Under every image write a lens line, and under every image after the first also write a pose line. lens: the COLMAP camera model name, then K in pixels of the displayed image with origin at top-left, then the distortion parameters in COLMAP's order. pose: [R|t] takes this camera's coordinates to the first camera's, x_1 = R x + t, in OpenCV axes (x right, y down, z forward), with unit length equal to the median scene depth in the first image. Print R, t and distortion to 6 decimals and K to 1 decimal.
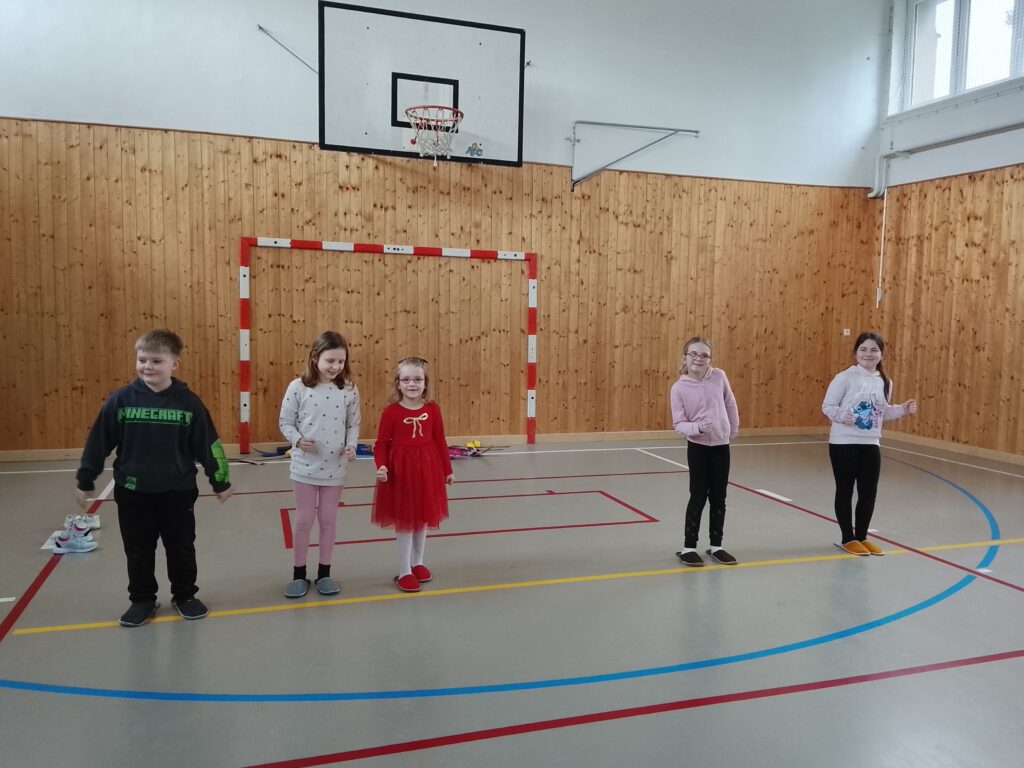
lens RADIAL K [[793.4, 0, 518.9], [0, 793.4, 385.3], [0, 0, 1]] dist [0.090386, -0.146548]
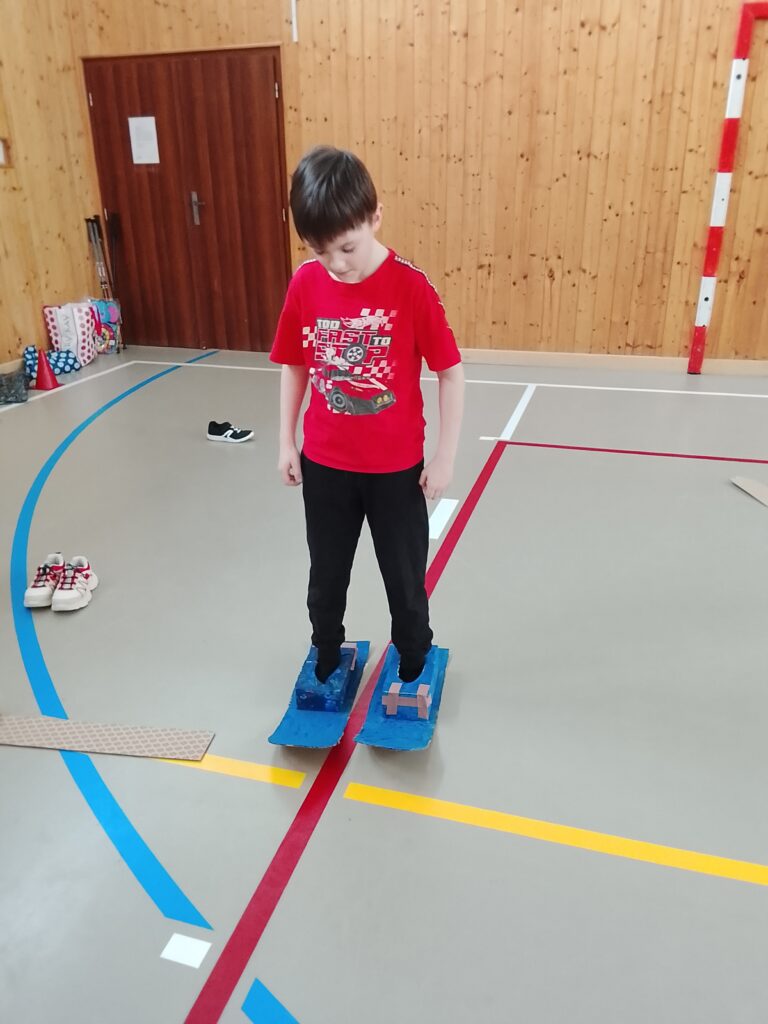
lens RADIAL K [[793.4, 0, 386.3], [0, 793.4, 513.7], [0, 0, 1]] dist [0.090386, -0.146548]
pose [[0.813115, 0.198755, -0.547120, -0.149186], [-0.022476, 0.949922, 0.311679, -0.006656], [0.581669, -0.241133, 0.776863, 0.275422]]
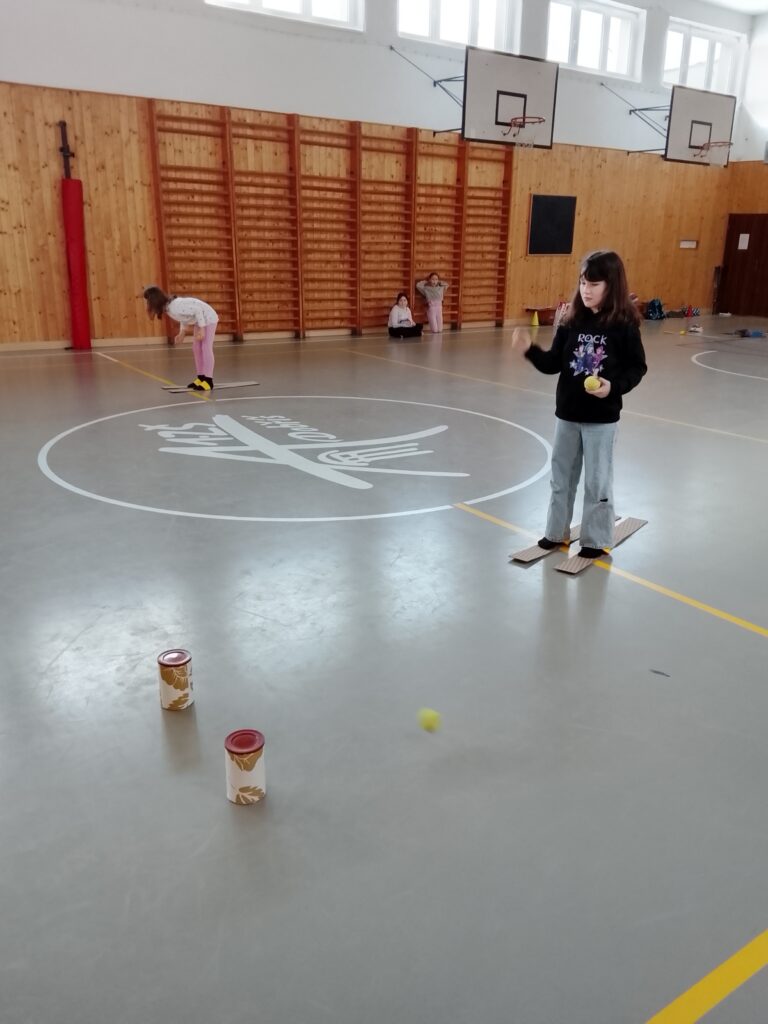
lens RADIAL K [[803.1, 0, 397.6], [0, 803.1, 516.8], [0, 0, 1]] dist [0.070777, -0.112519]
pose [[0.273057, 0.298572, -0.914491, 1.036567], [-0.097139, 0.954316, 0.282569, 0.073436], [0.957081, 0.011675, 0.289586, -0.617330]]
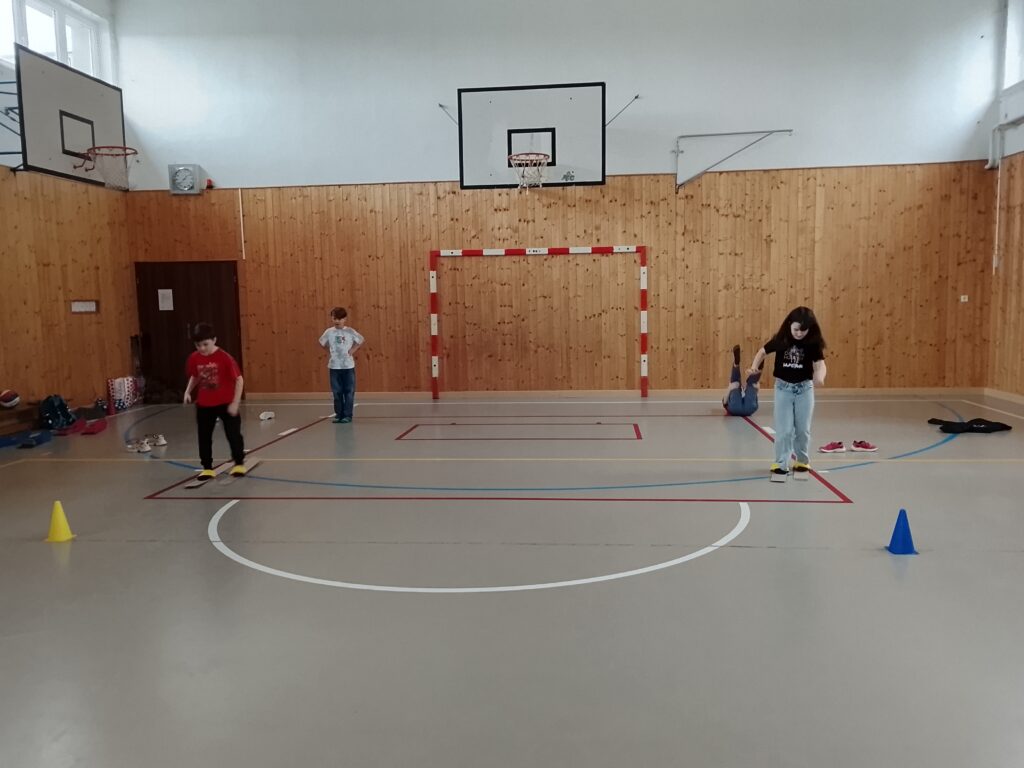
lens RADIAL K [[793.4, 0, 516.0], [0, 793.4, 391.1], [0, 0, 1]] dist [0.090386, -0.146548]
pose [[0.910824, 0.008823, -0.412700, 0.365469], [0.001845, 0.999675, 0.025444, 0.032513], [0.412790, -0.023937, 0.910512, -0.248653]]
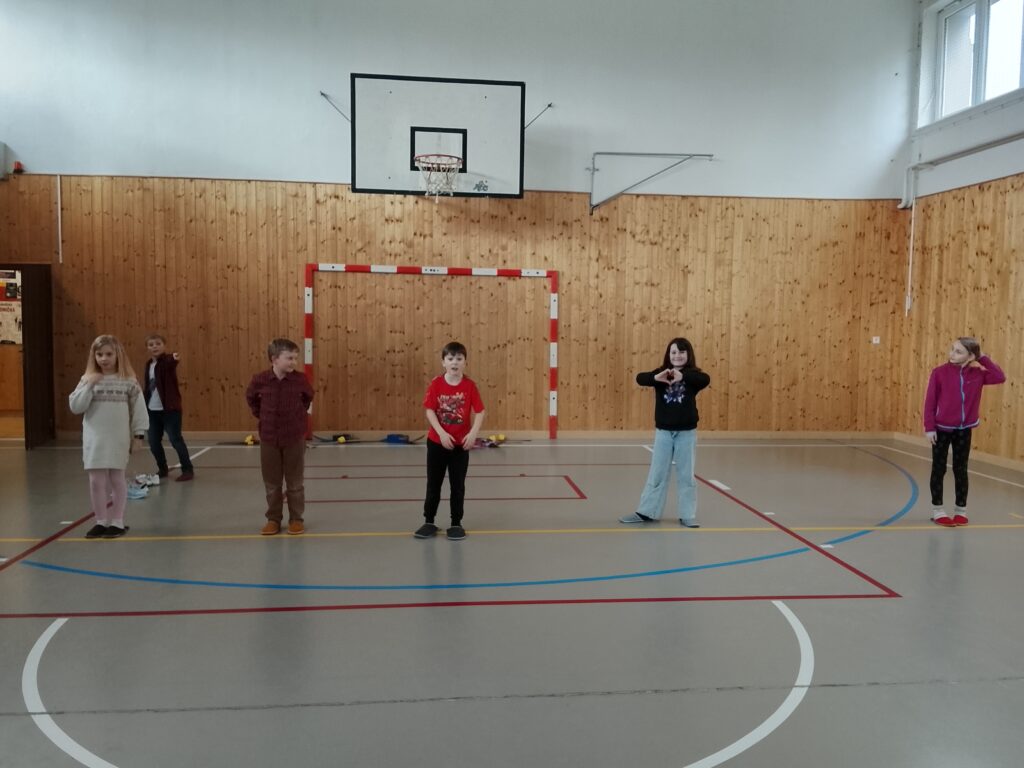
lens RADIAL K [[793.4, 0, 516.5], [0, 793.4, 385.0], [0, 0, 1]] dist [0.090386, -0.146548]
pose [[0.976663, 0.010277, -0.214533, 0.213671], [-0.013183, 0.999840, -0.012122, 0.011440], [0.214374, 0.014667, 0.976642, -0.117657]]
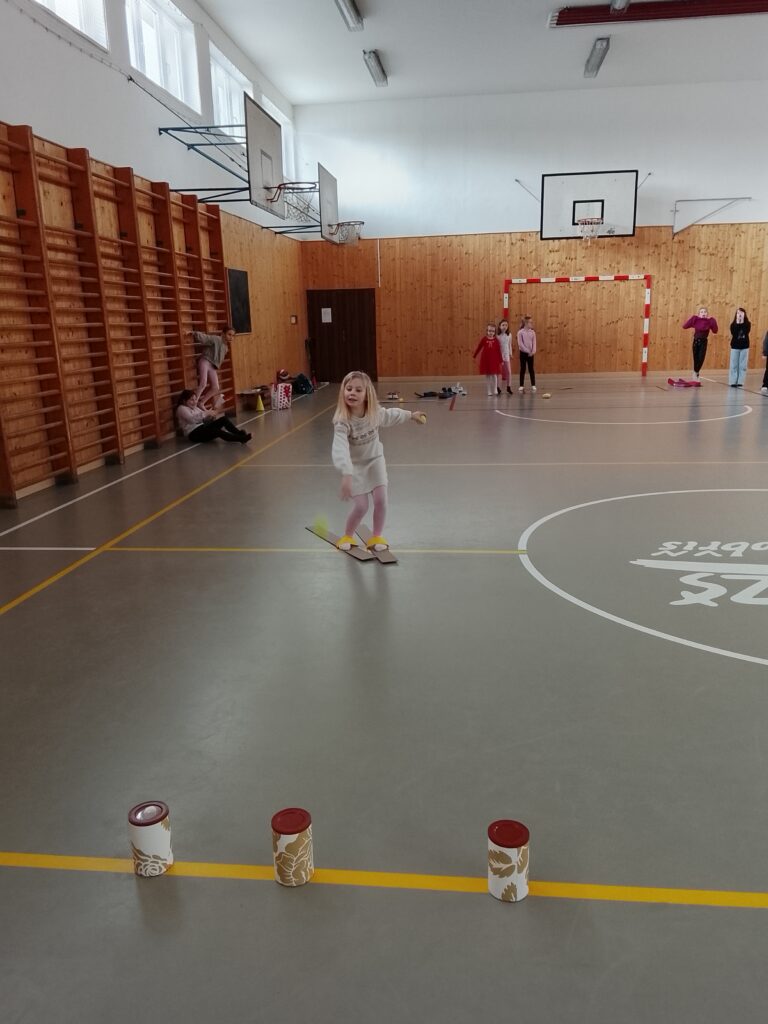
lens RADIAL K [[793.4, 0, 385.6], [0, 793.4, 521.2], [0, 0, 1]] dist [0.090386, -0.146548]
pose [[0.905913, 0.060420, -0.419131, 0.297894], [0.007863, 0.987198, 0.159305, 0.110637], [0.423390, -0.147612, 0.893841, -1.123263]]
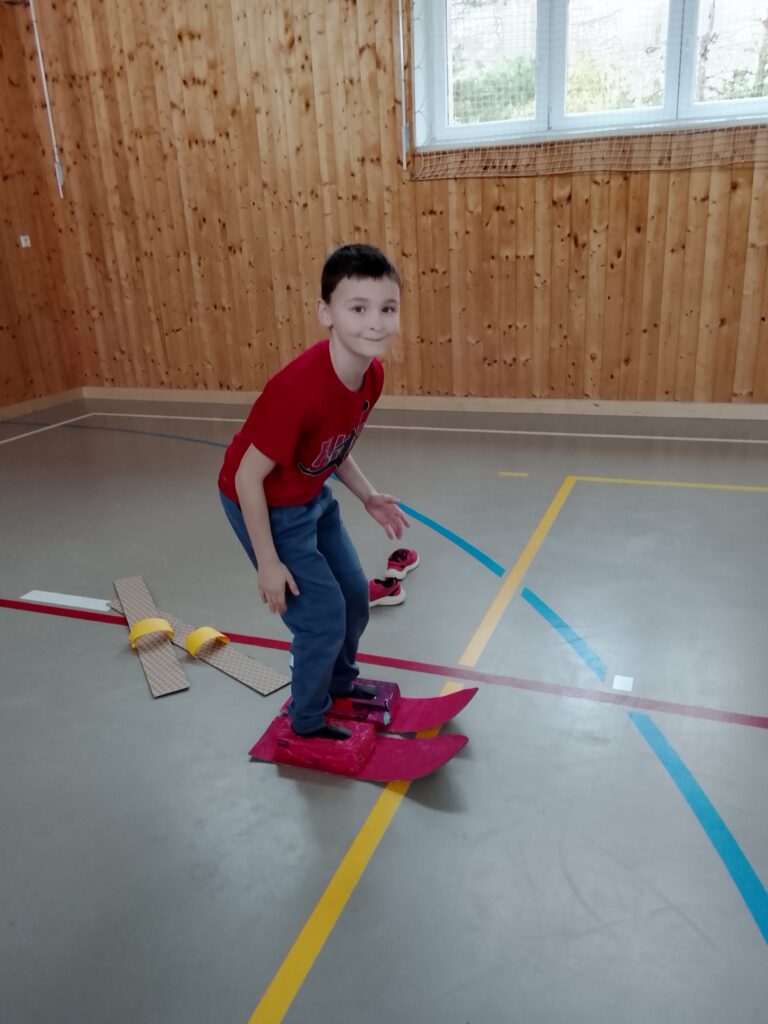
lens RADIAL K [[793.4, 0, 384.4], [0, 793.4, 521.2], [0, 0, 1]] dist [0.090386, -0.146548]
pose [[0.635850, -0.310489, 0.706605, 0.095246], [0.129737, 0.945485, 0.298709, -0.013946], [-0.760831, -0.098261, 0.641468, 0.440360]]
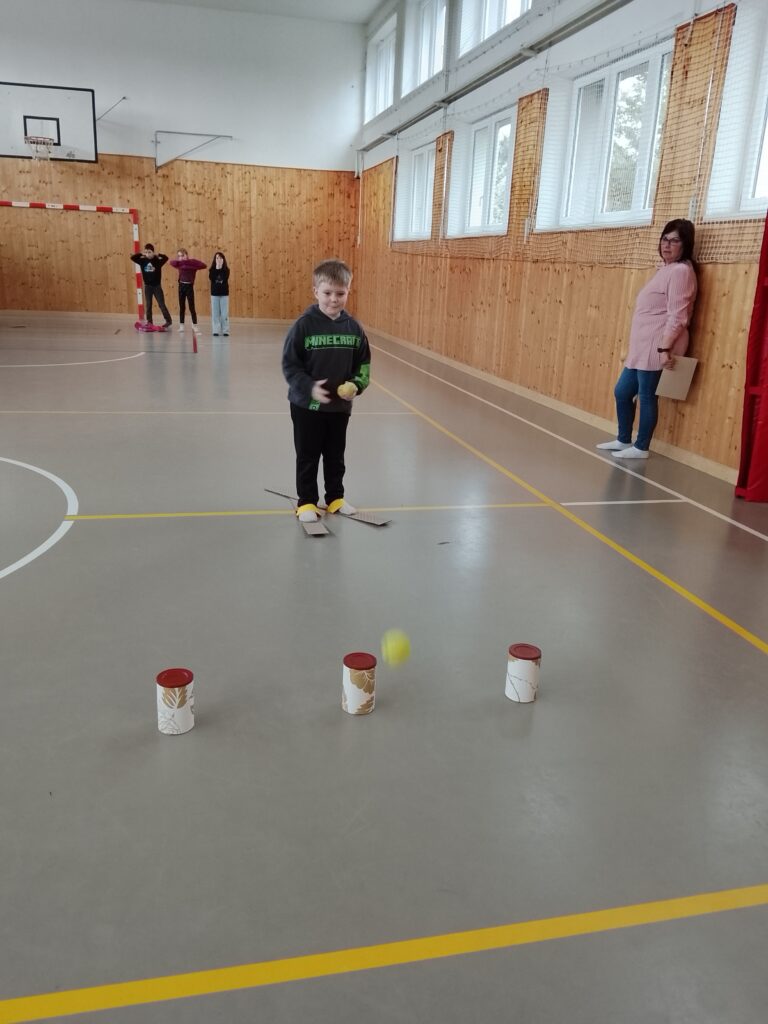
lens RADIAL K [[803.1, 0, 388.5], [0, 803.1, 527.4], [0, 0, 1]] dist [0.070777, -0.112519]
pose [[0.995965, 0.049898, -0.074592, 0.779864], [-0.031876, 0.973670, 0.225724, 0.104679], [0.083891, -0.222435, 0.971331, -0.919309]]
